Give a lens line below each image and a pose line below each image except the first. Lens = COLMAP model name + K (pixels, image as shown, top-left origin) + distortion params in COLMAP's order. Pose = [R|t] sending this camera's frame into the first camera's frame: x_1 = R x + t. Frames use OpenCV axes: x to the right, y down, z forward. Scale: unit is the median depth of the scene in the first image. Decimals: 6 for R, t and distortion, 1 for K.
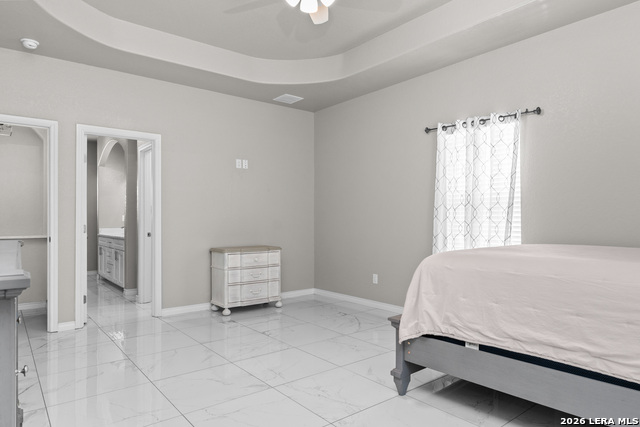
lens RADIAL K [[396.9, 0, 319.5], [0, 396.9, 218.9], [0, 0, 1]] dist [0.001801, 0.000410]
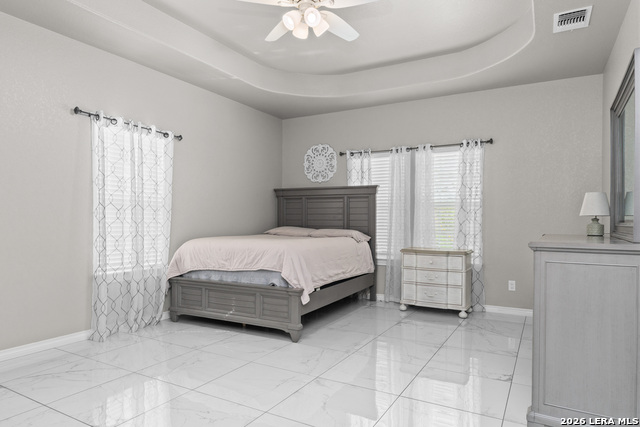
lens RADIAL K [[396.9, 0, 319.5], [0, 396.9, 218.9], [0, 0, 1]] dist [0.001801, 0.000410]
pose [[-0.365563, 0.005614, 0.930770, -0.981624], [-0.008168, 0.999924, -0.009240, 0.006271], [-0.930751, -0.010980, -0.365489, 1.217049]]
